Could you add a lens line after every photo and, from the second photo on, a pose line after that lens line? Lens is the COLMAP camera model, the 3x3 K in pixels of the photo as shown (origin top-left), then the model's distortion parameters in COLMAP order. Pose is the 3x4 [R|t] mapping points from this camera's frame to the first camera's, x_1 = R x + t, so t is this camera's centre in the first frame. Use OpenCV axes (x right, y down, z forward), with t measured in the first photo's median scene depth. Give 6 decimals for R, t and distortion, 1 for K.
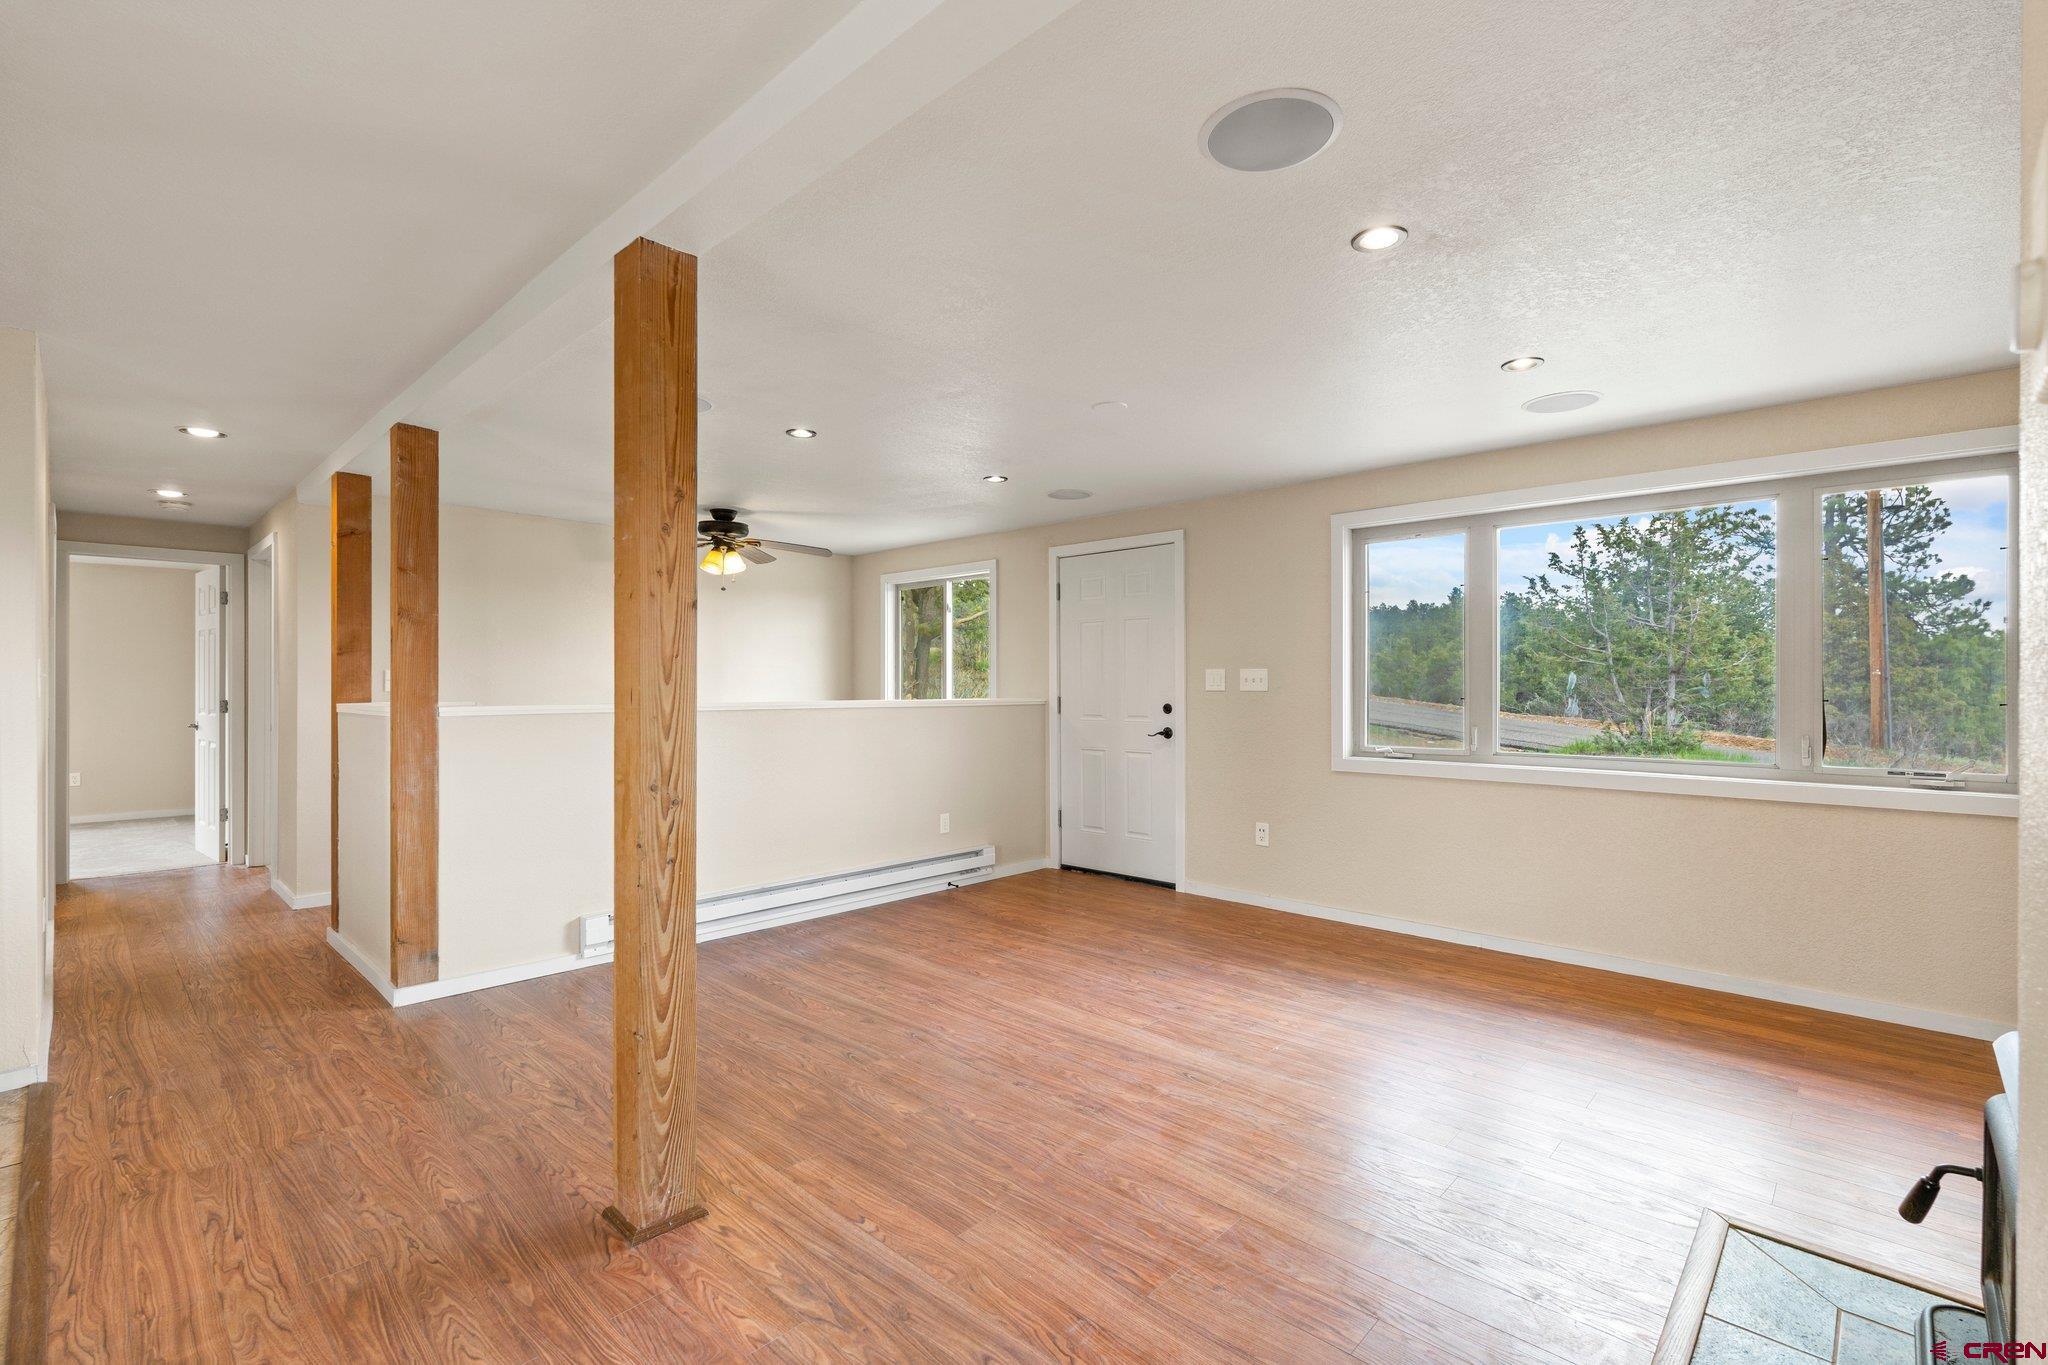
lens RADIAL K [[913.0, 0, 1029.1], [0, 913.0, 682.1], [0, 0, 1]] dist [-0.001255, 0.000047]
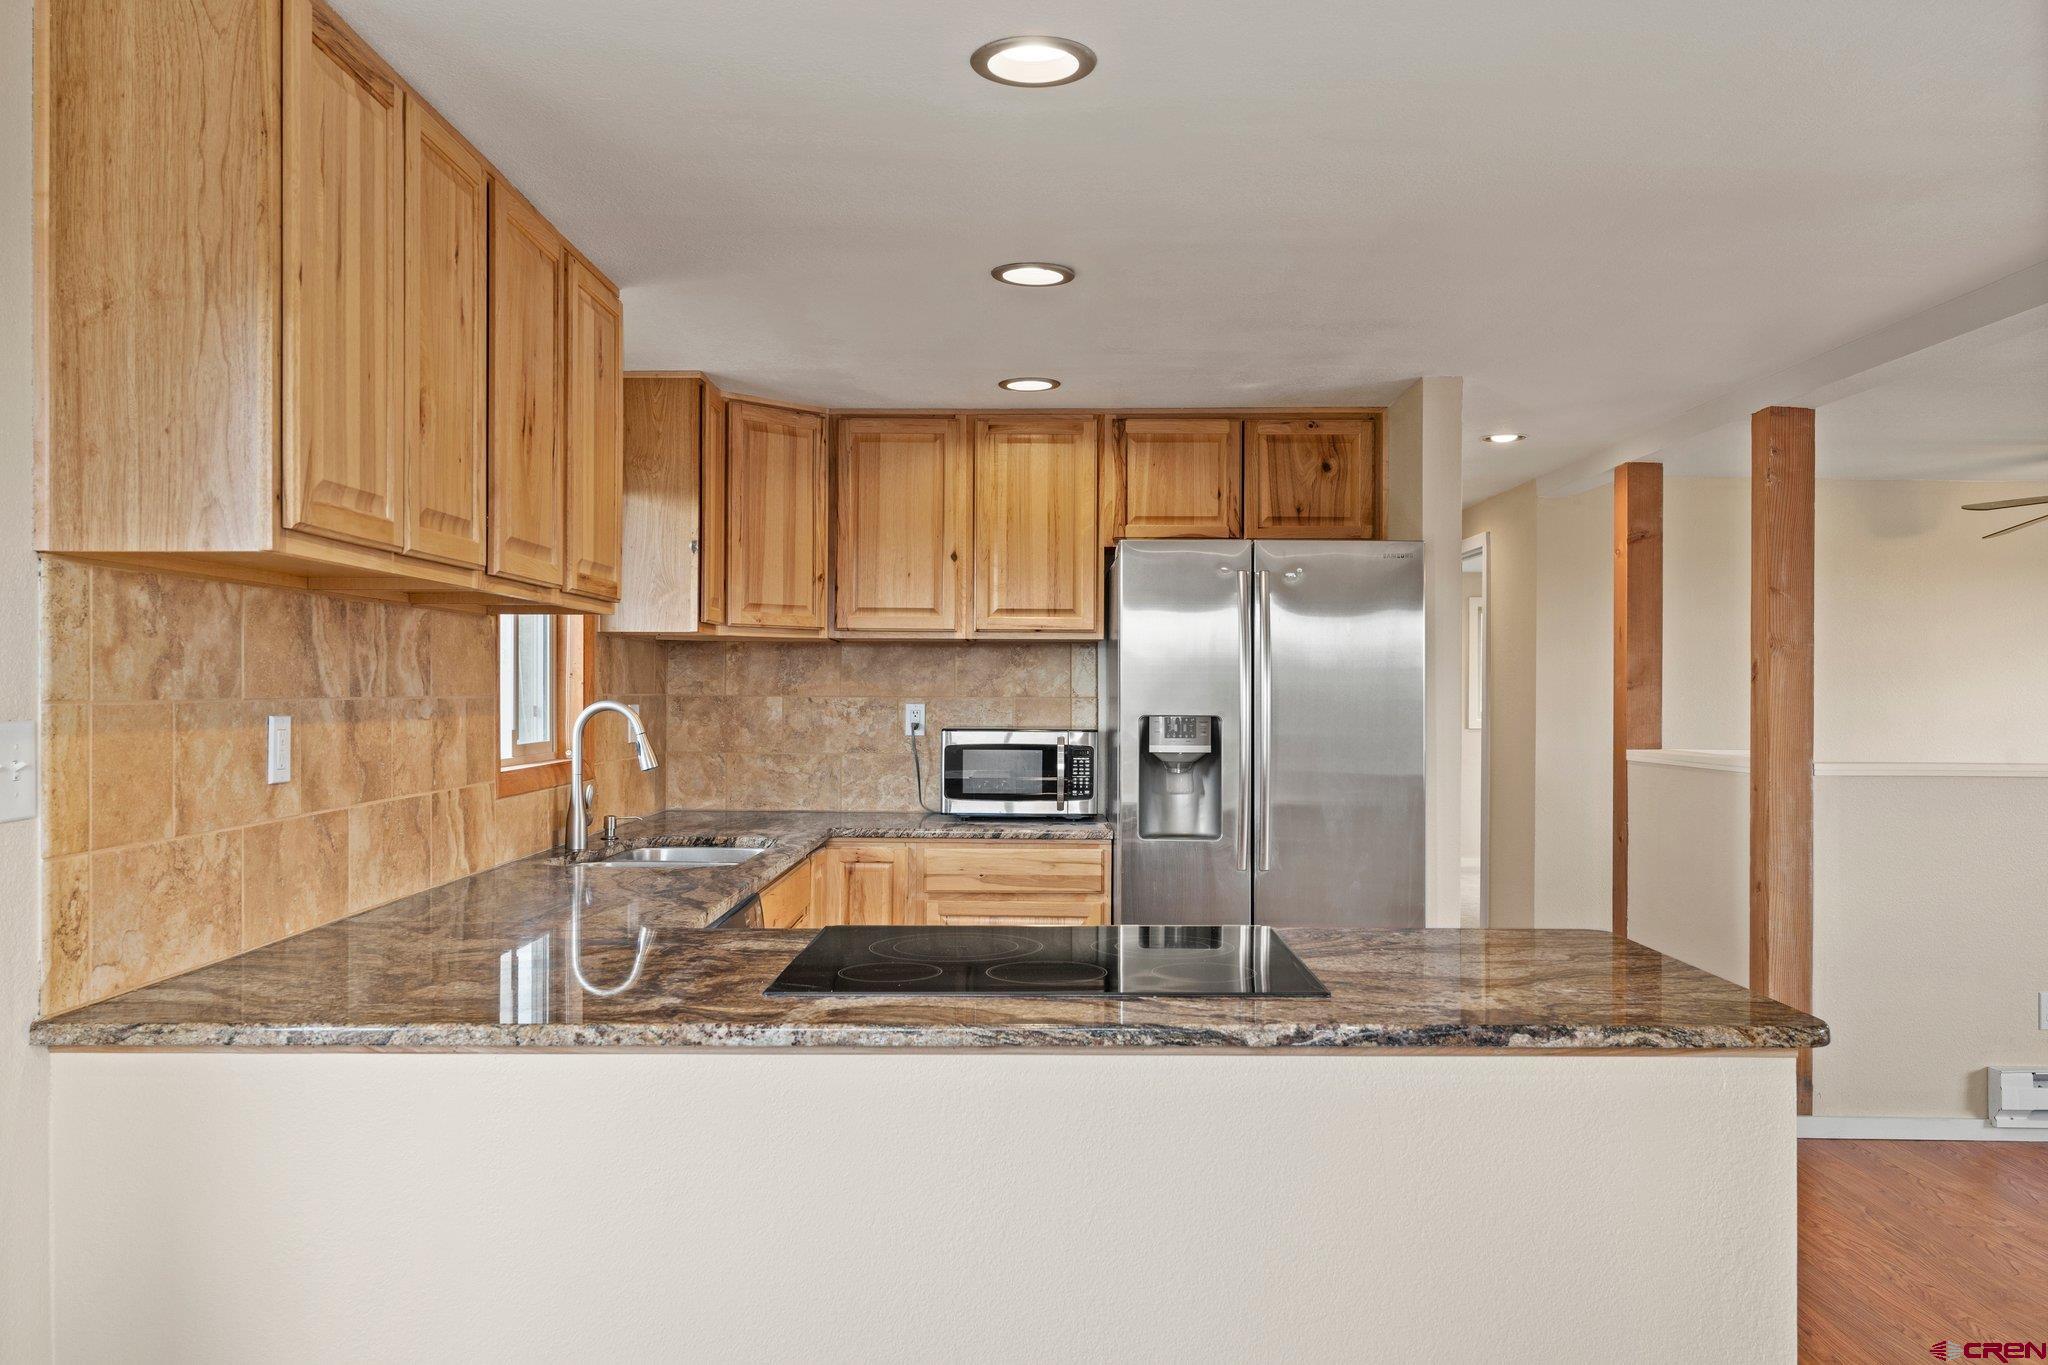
lens RADIAL K [[1565.4, 0, 1024.0], [0, 1565.4, 682.5], [0, 0, 1]] dist [0.000989, 0.004780]
pose [[0.684932, 0.000094, -0.728607, -0.118504], [-0.005076, 0.999976, -0.004643, -0.027847], [0.728589, 0.006879, 0.684917, -0.353746]]
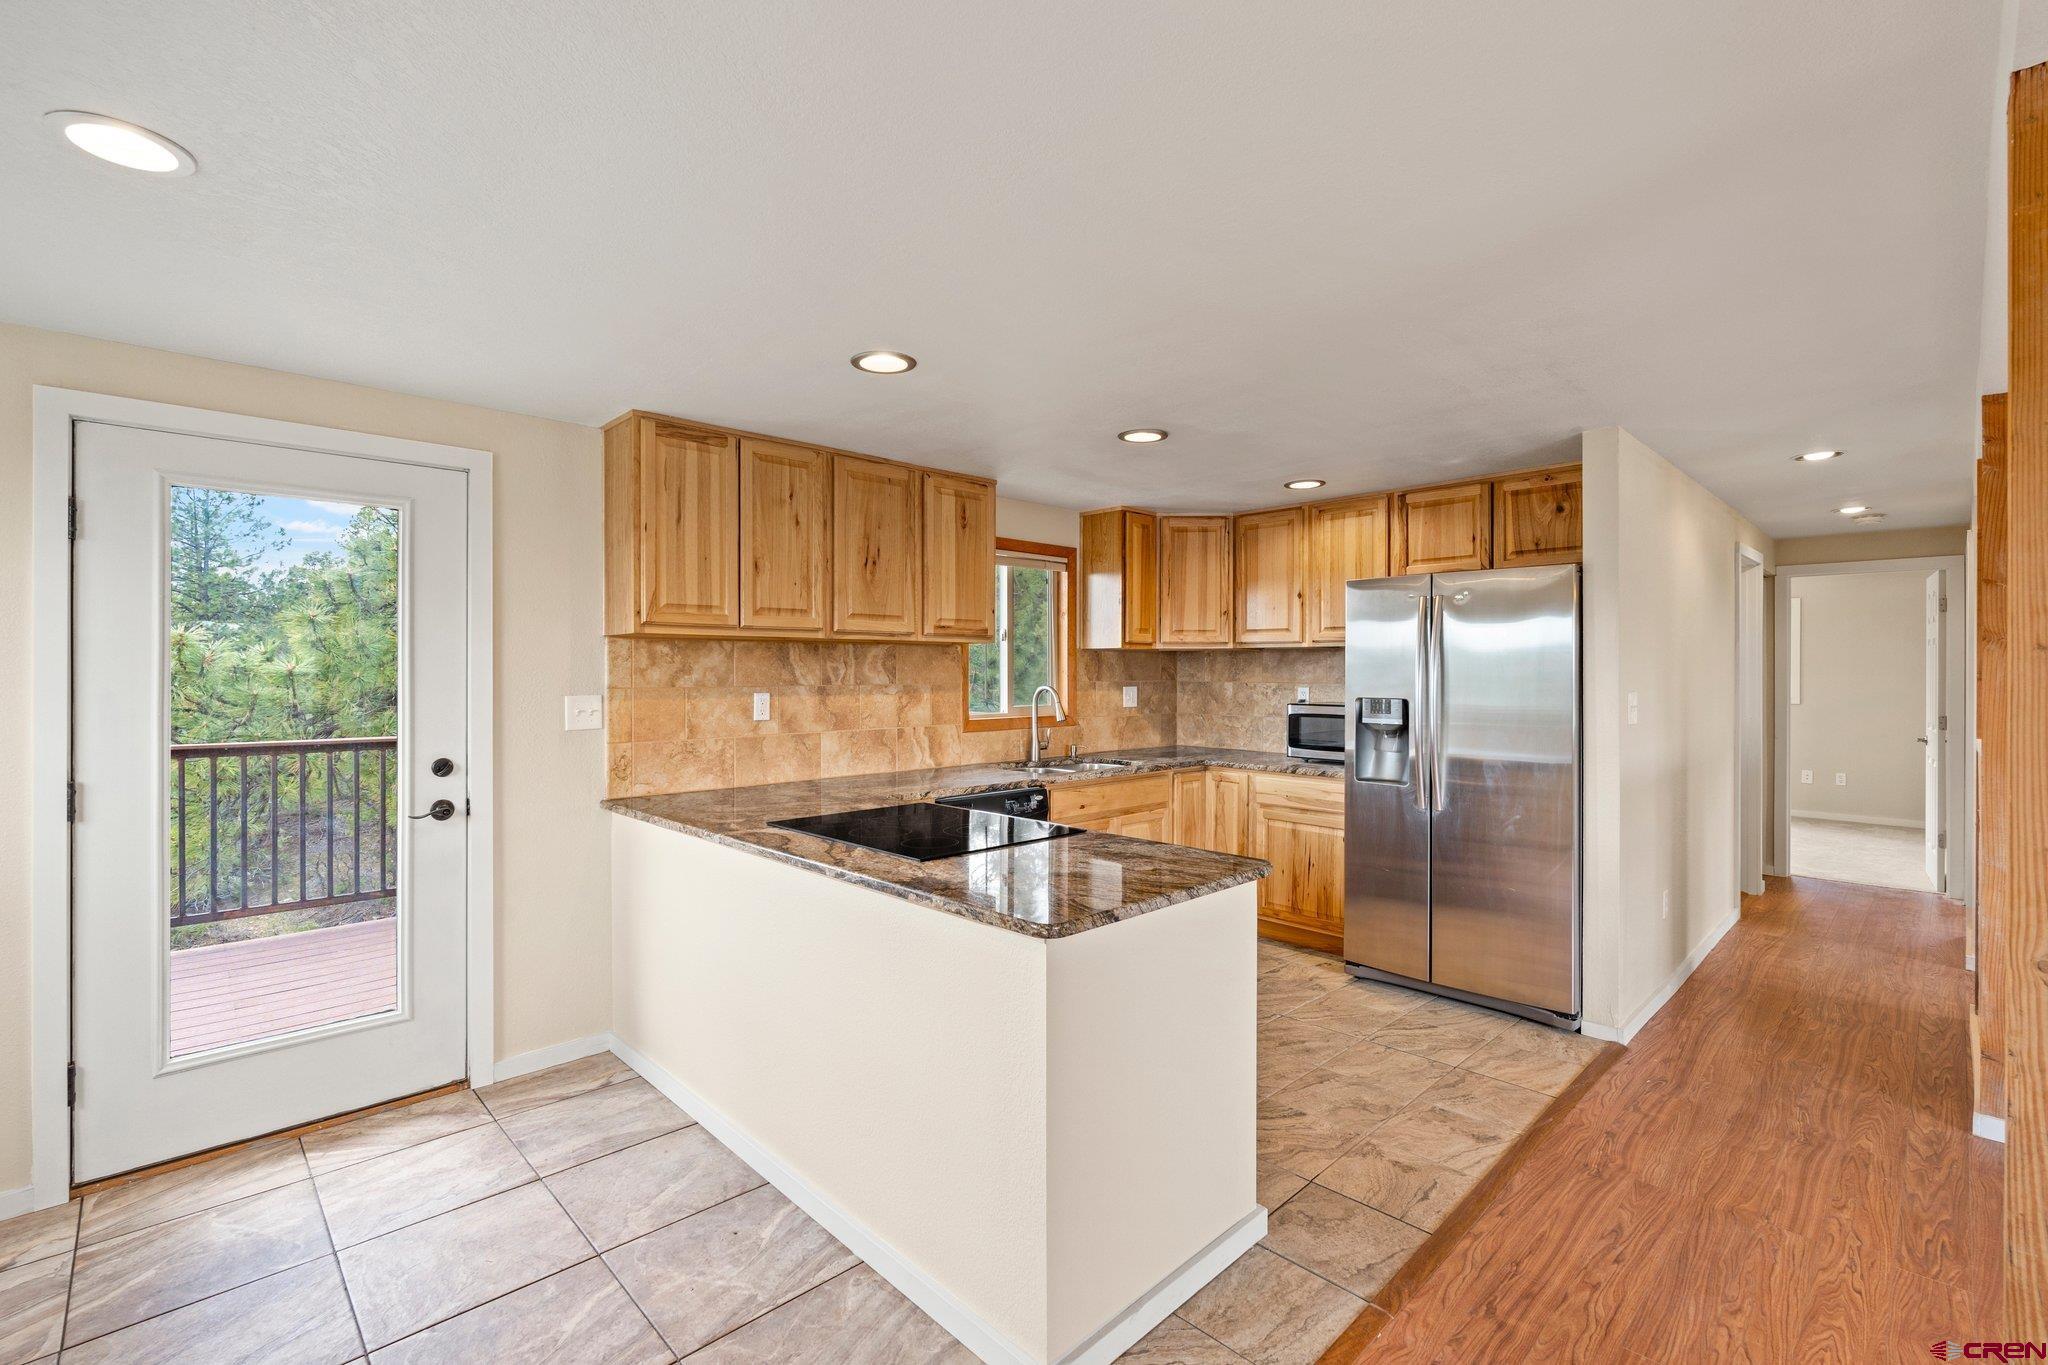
lens RADIAL K [[909.1, 0, 1021.8], [0, 909.1, 668.6], [0, 0, 1]] dist [-0.003030, 0.000185]
pose [[-0.046998, -0.000816, -0.998895, 0.109881], [-0.001066, 0.999999, -0.000766, -0.040022], [0.998894, 0.001029, -0.046999, 0.175563]]
